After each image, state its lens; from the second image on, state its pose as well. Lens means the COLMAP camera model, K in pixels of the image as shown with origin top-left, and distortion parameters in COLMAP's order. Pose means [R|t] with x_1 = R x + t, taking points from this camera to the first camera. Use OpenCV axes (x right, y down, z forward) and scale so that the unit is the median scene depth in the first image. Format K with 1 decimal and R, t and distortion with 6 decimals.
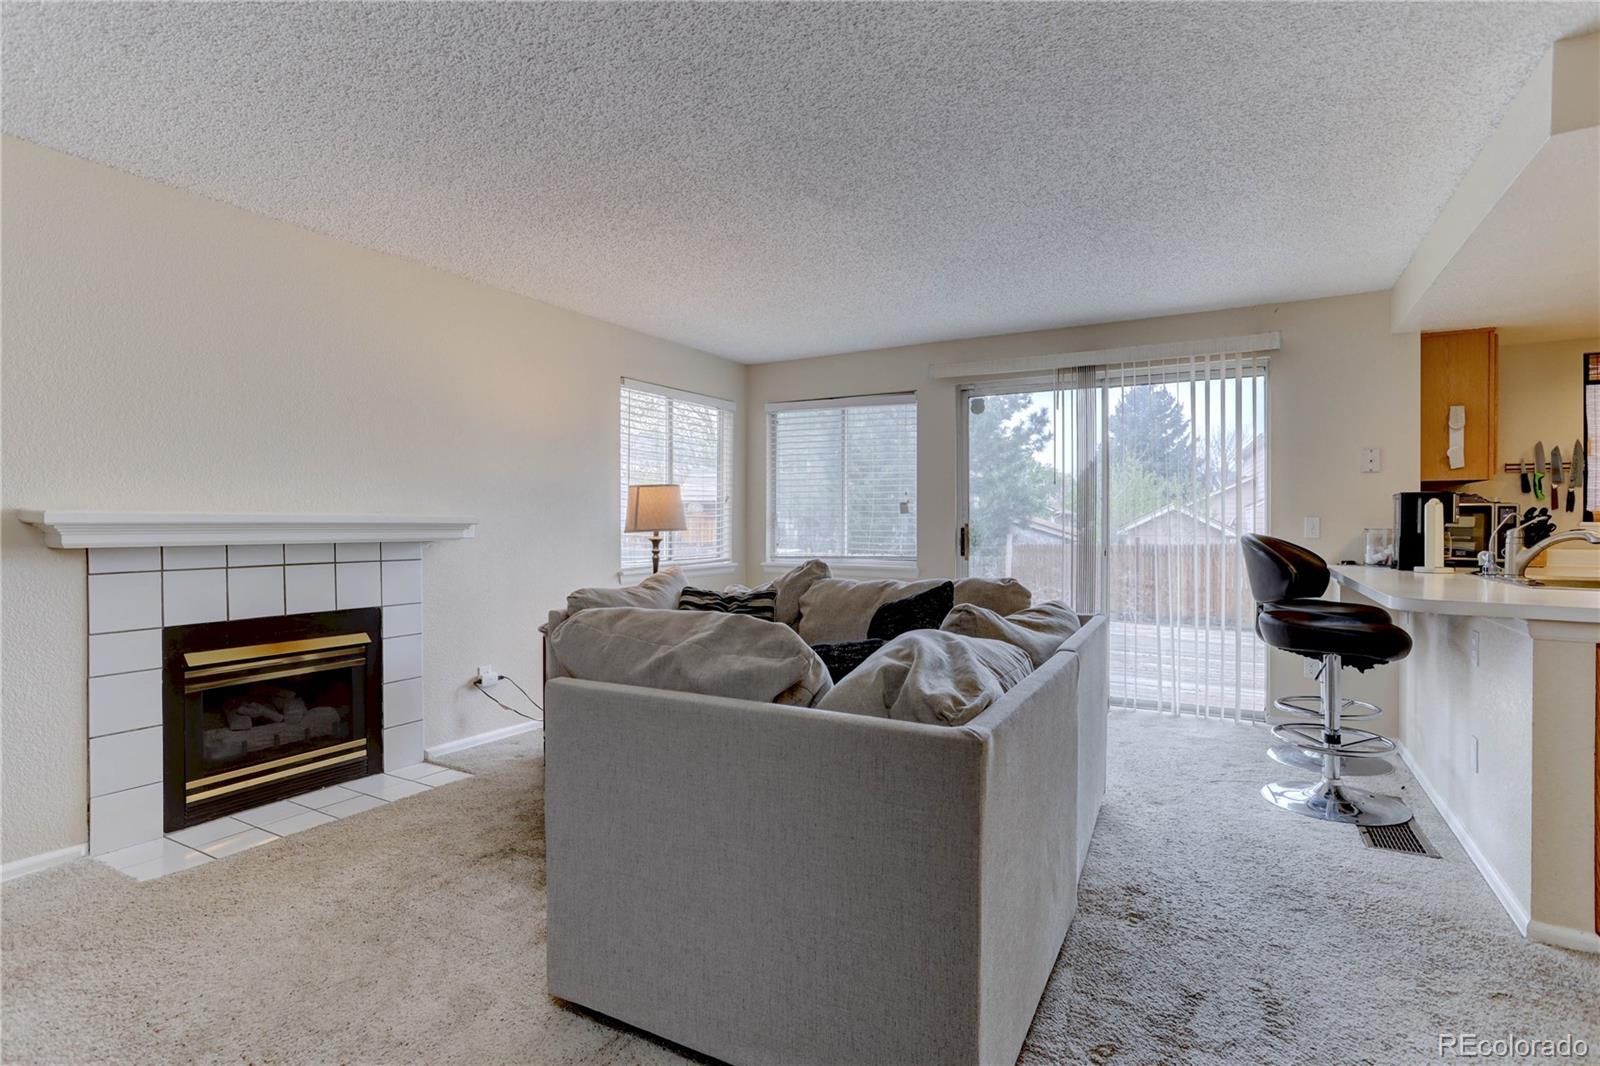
lens RADIAL K [[783.5, 0, 803.4], [0, 783.5, 530.9], [0, 0, 1]] dist [-0.016029, 0.008303]
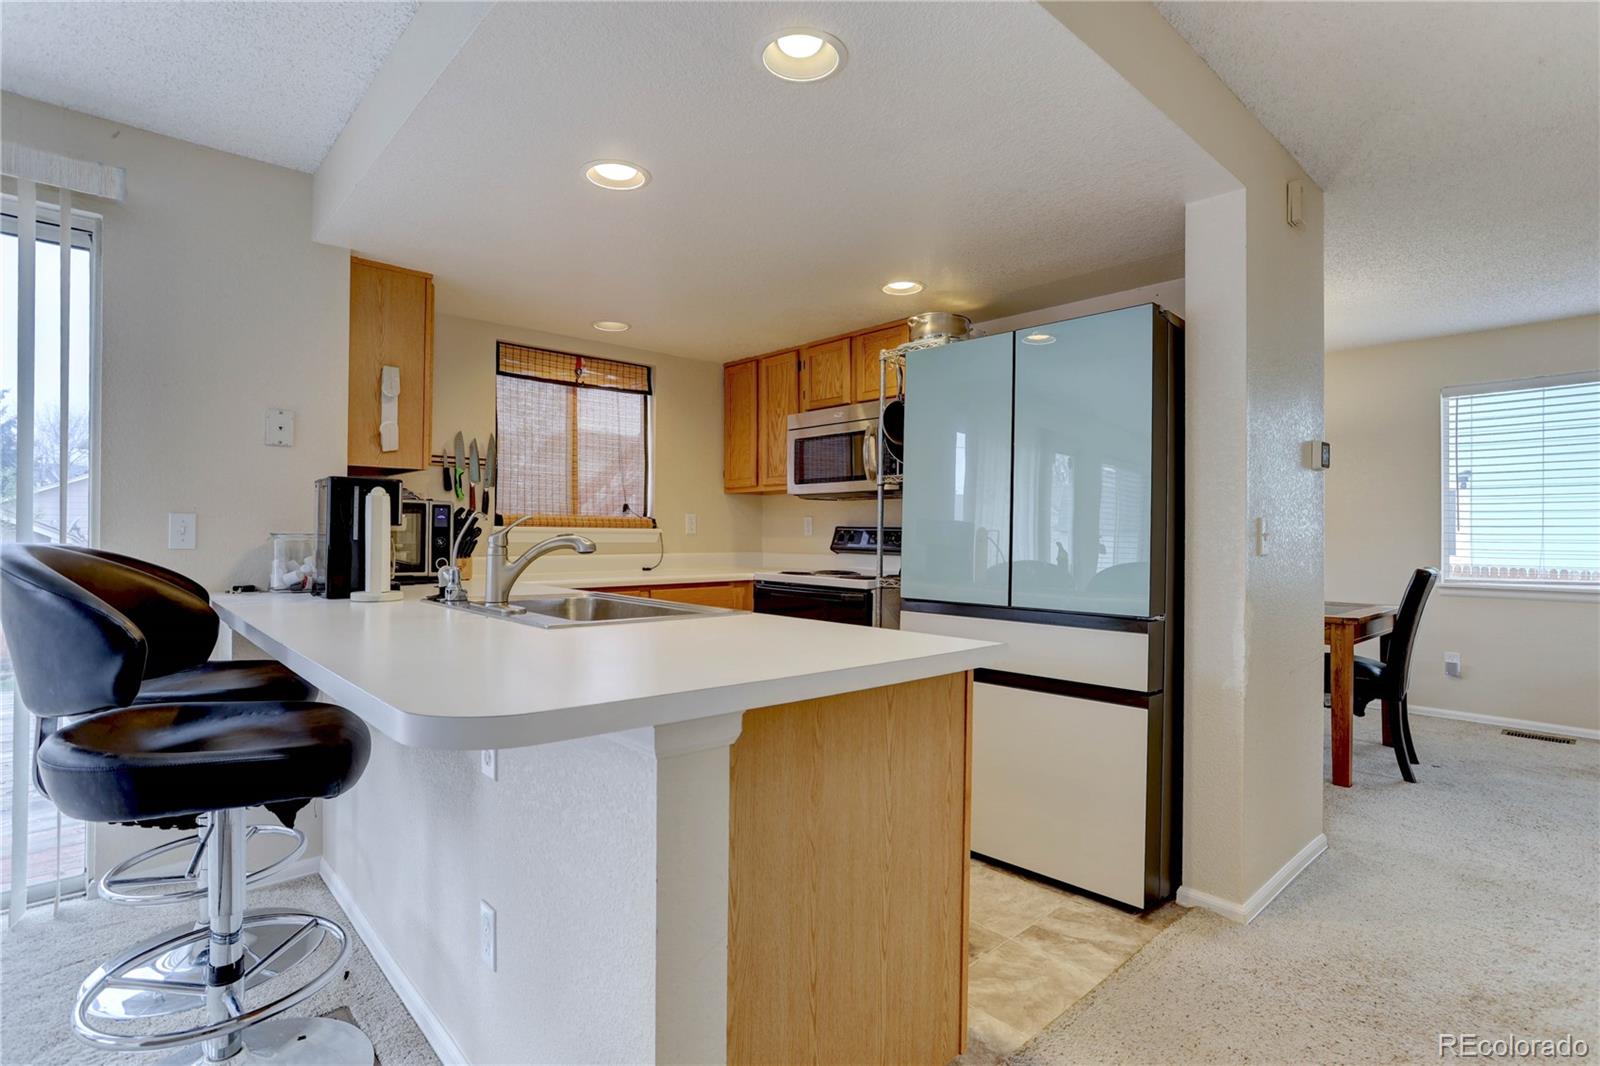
lens RADIAL K [[783.5, 0, 799.4], [0, 783.5, 526.2], [0, 0, 1]] dist [-0.016029, 0.008303]
pose [[0.313141, 0.008232, 0.949671, 0.259836], [-0.000892, 0.999965, -0.008374, -0.003082], [-0.949706, 0.001775, 0.313137, 0.400876]]
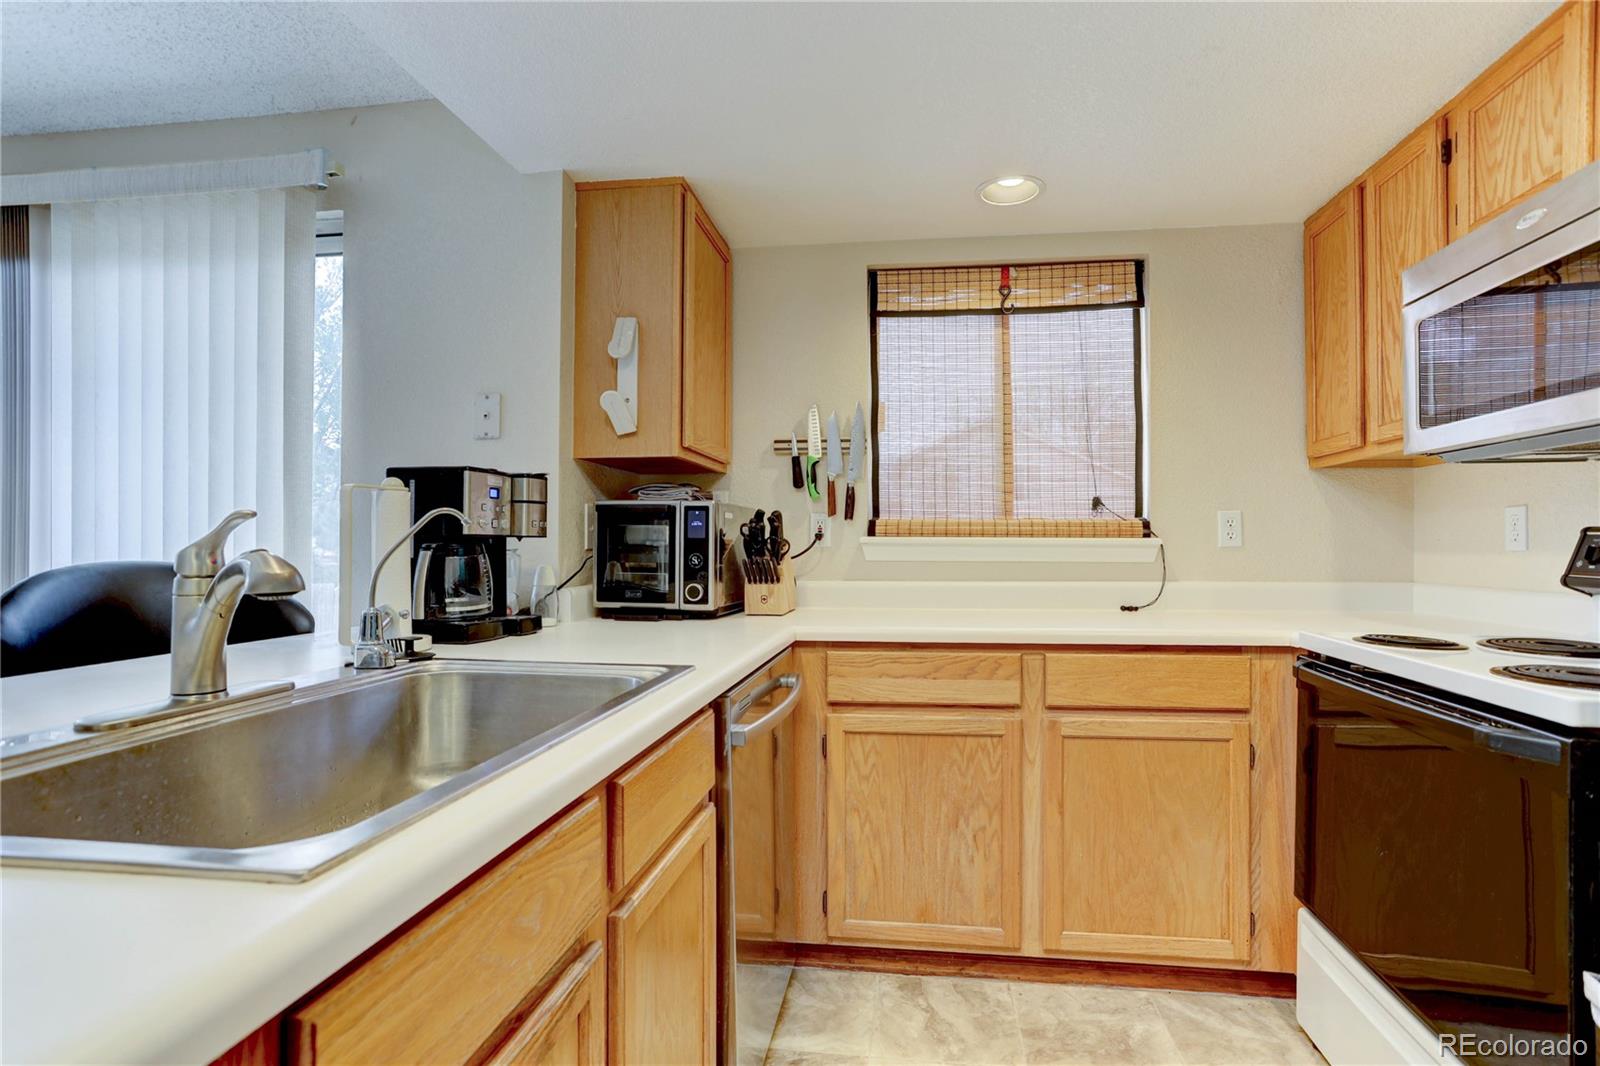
lens RADIAL K [[783.5, 0, 830.0], [0, 783.5, 540.3], [0, 0, 1]] dist [-0.016029, 0.008303]
pose [[0.925187, -0.000563, 0.379511, 0.785708], [0.003849, 0.999961, -0.007901, -0.002726], [-0.379492, 0.008770, 0.925153, 0.457022]]
